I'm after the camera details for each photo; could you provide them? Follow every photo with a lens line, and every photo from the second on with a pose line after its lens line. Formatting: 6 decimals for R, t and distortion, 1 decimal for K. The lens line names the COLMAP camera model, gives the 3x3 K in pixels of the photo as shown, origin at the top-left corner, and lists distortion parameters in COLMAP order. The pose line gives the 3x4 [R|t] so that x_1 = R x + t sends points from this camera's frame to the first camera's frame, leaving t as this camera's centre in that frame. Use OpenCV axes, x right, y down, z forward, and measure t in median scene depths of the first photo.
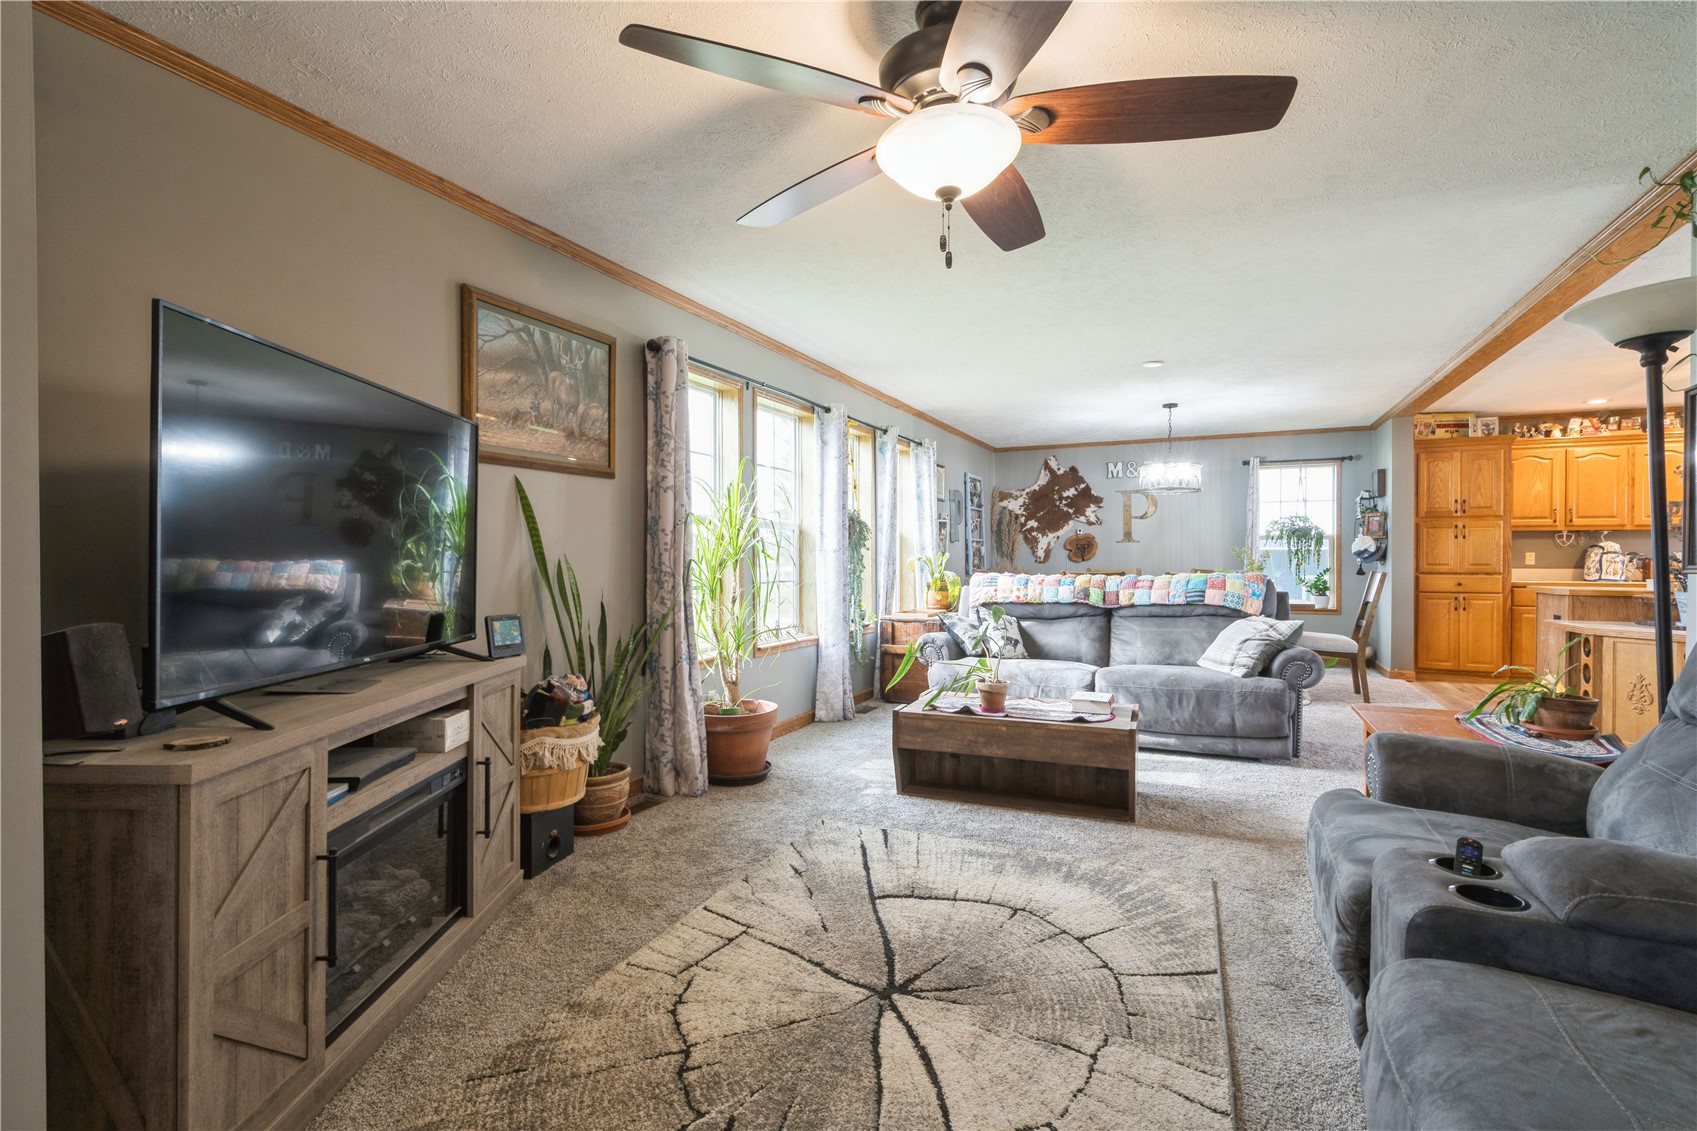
lens RADIAL K [[773.1, 0, 854.7], [0, 773.1, 564.6], [0, 0, 1]] dist [-0.004754, 0.000502]
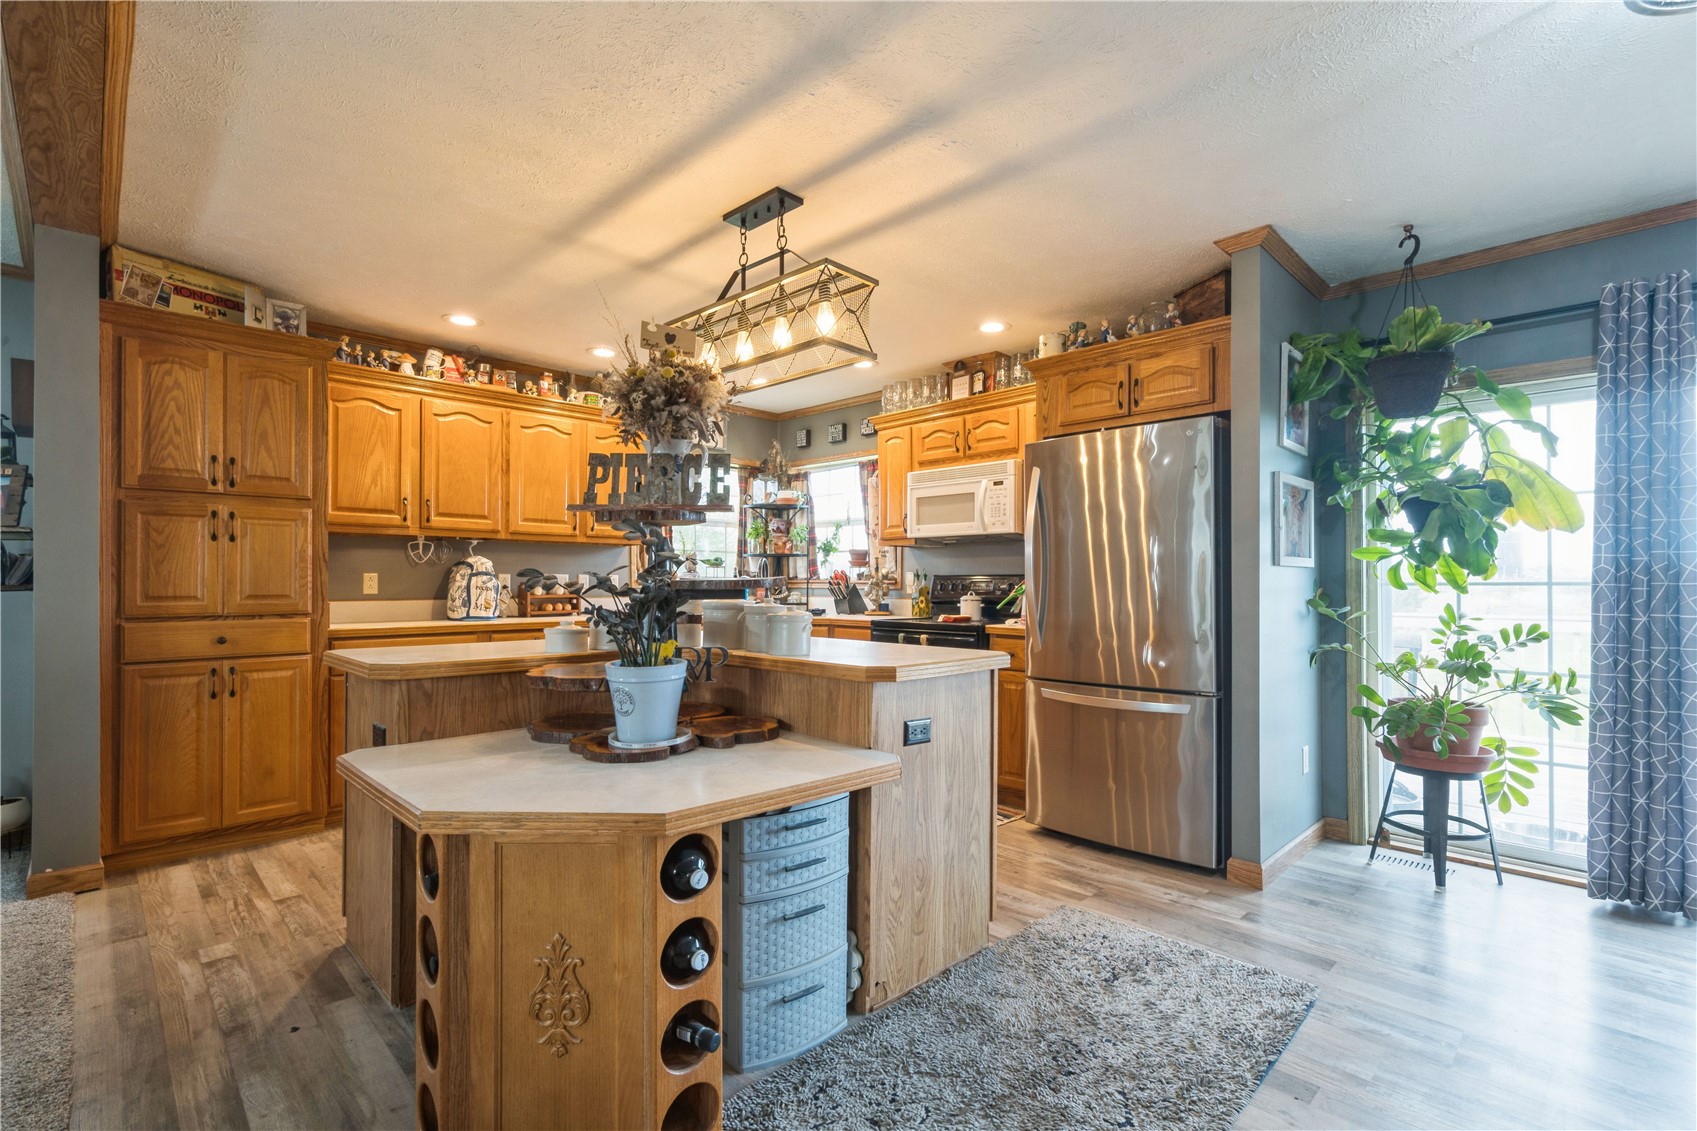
lens RADIAL K [[773.1, 0, 846.3], [0, 773.1, 575.1], [0, 0, 1]] dist [-0.004754, 0.000502]
pose [[0.342349, 0.006339, 0.939551, 0.480525], [0.009162, 0.999907, -0.010085, -0.005344], [-0.939528, 0.012061, 0.342259, 0.492930]]
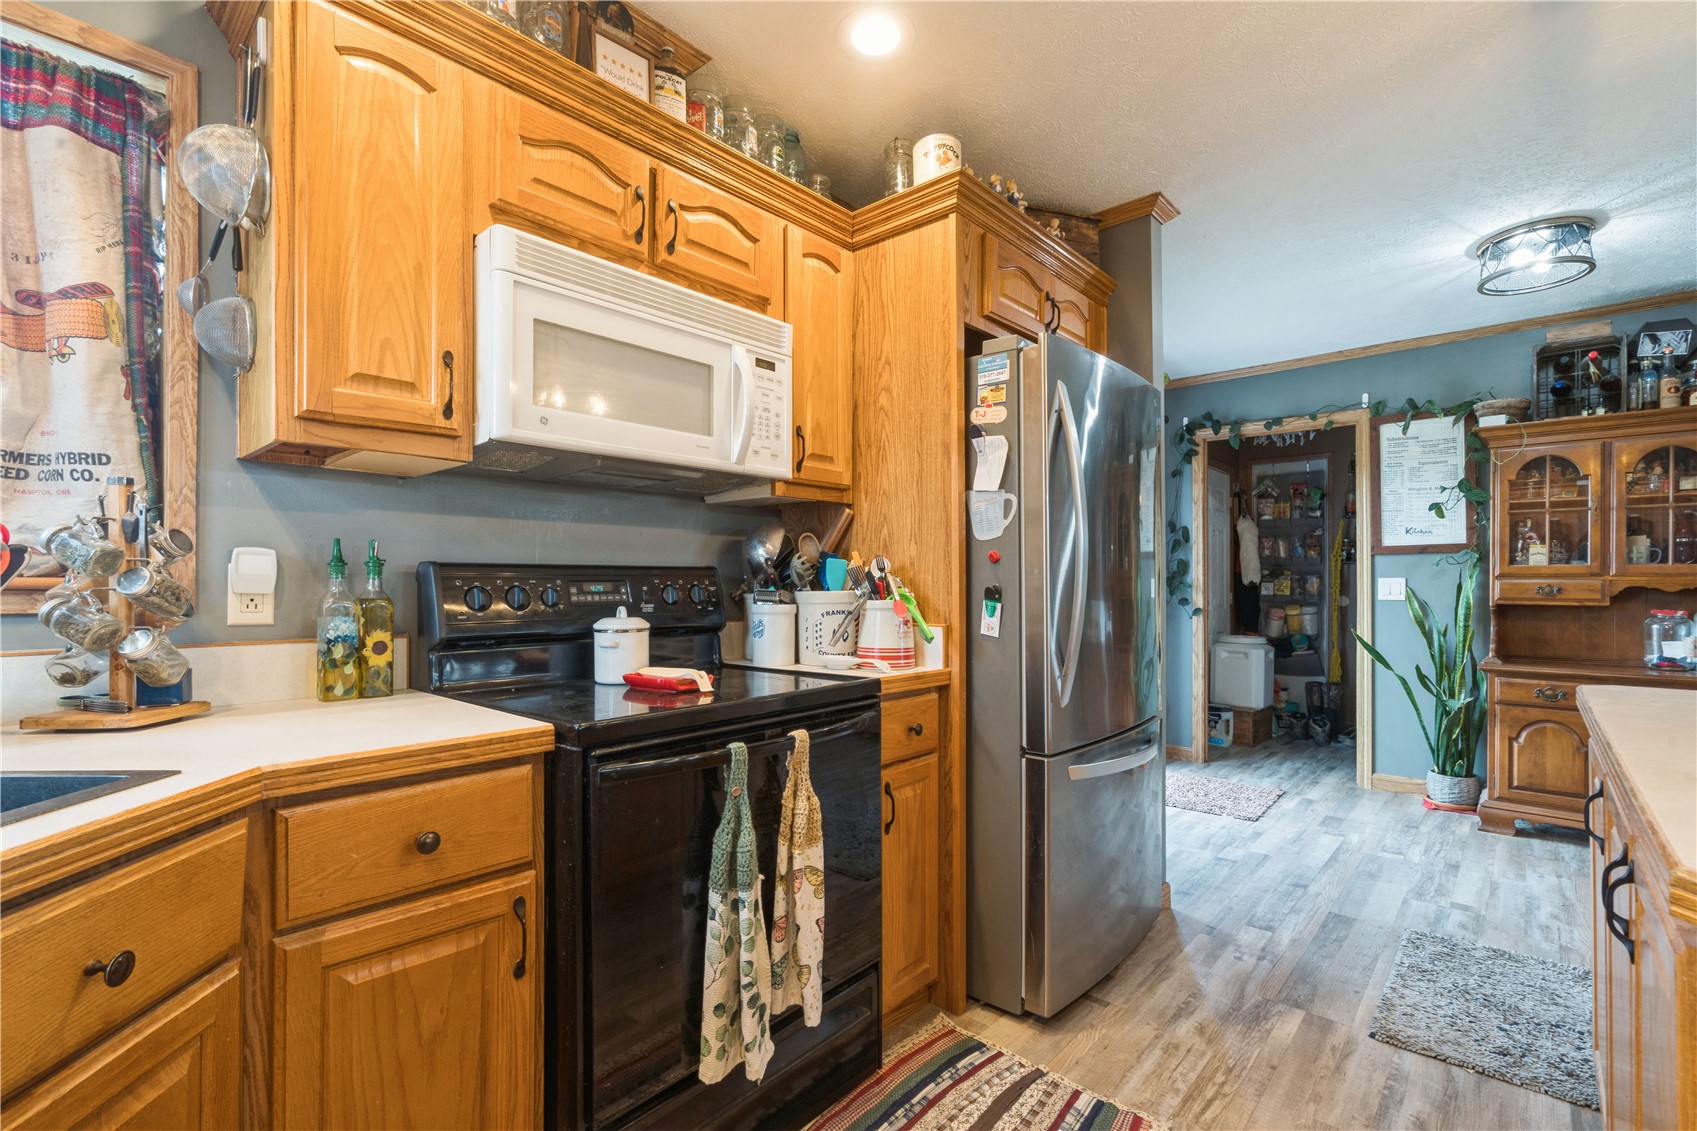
lens RADIAL K [[773.1, 0, 852.7], [0, 773.1, 578.1], [0, 0, 1]] dist [-0.004754, 0.000502]
pose [[-0.959554, -0.002131, 0.281516, 0.988687], [-0.000037, 0.999972, 0.007443, -0.008877], [-0.281524, 0.007132, -0.959528, 0.844952]]
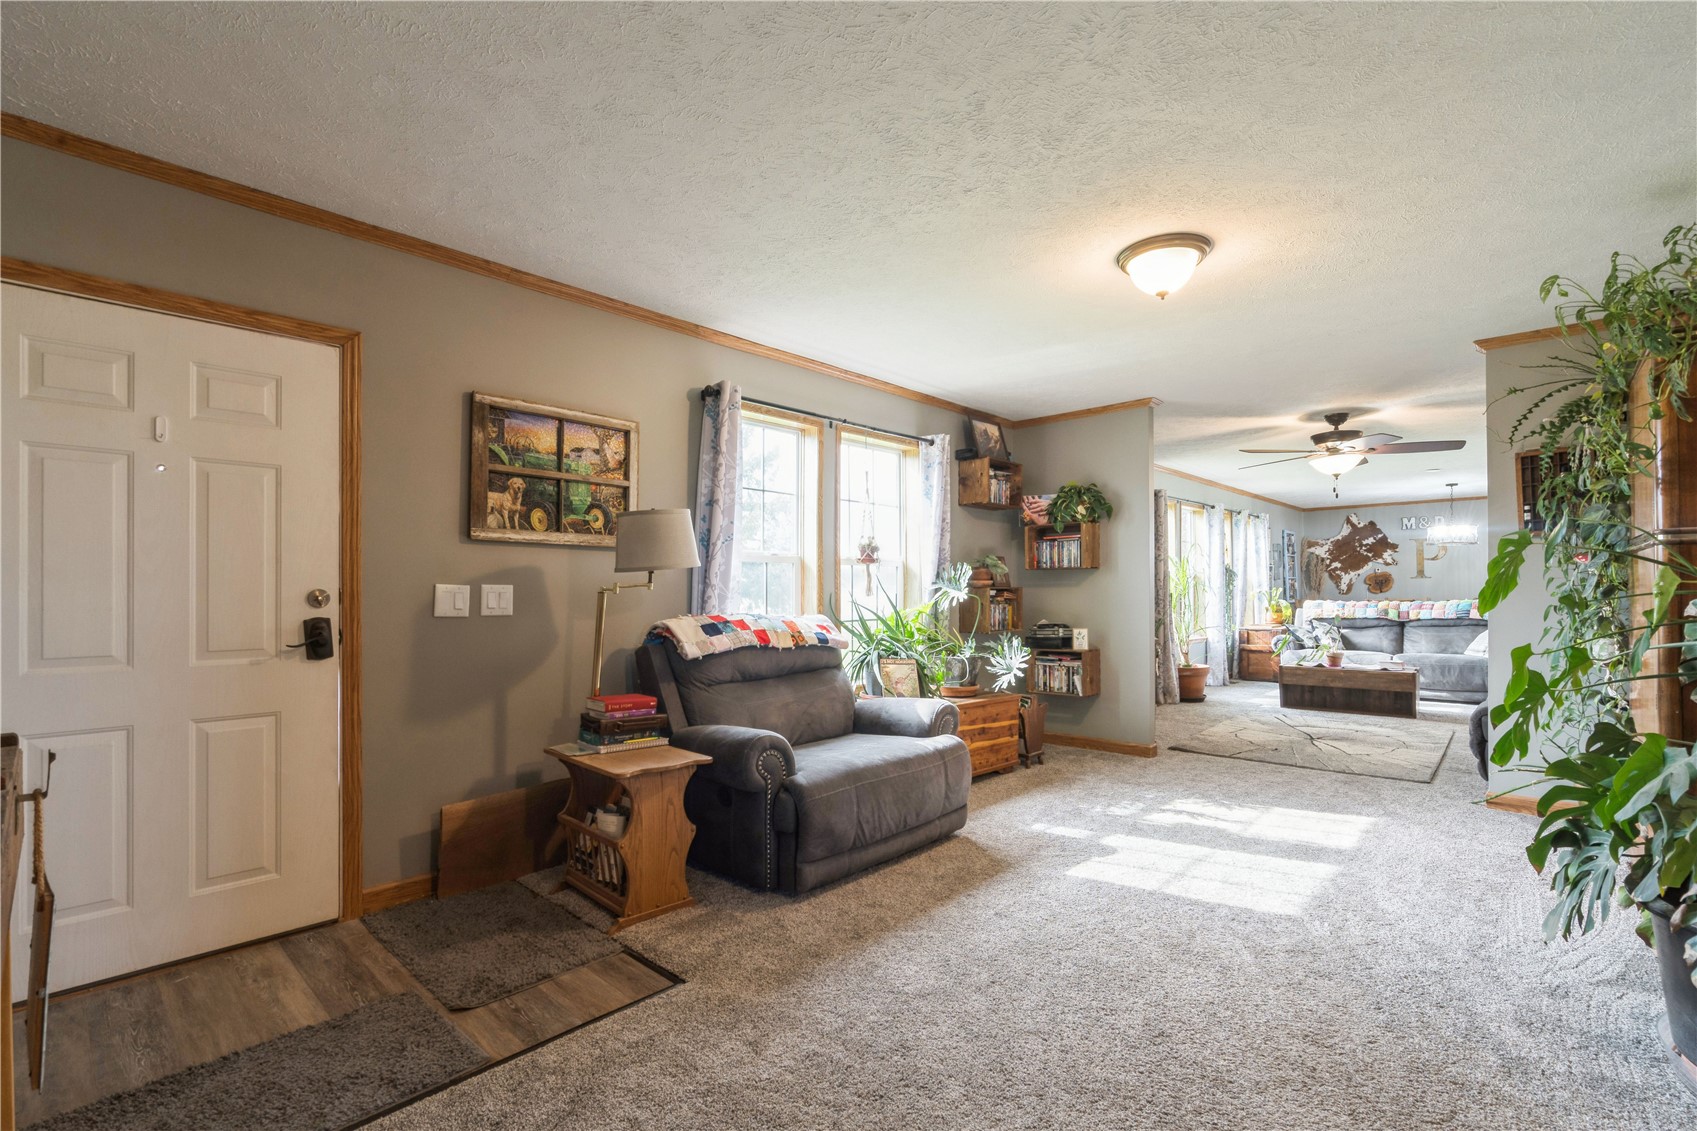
lens RADIAL K [[773.1, 0, 845.1], [0, 773.1, 591.8], [0, 0, 1]] dist [-0.004754, 0.000502]
pose [[0.951083, -0.006468, -0.308868, -0.219100], [0.003802, 0.999950, -0.009234, 0.003467], [0.308912, 0.007608, 0.951060, -0.697868]]
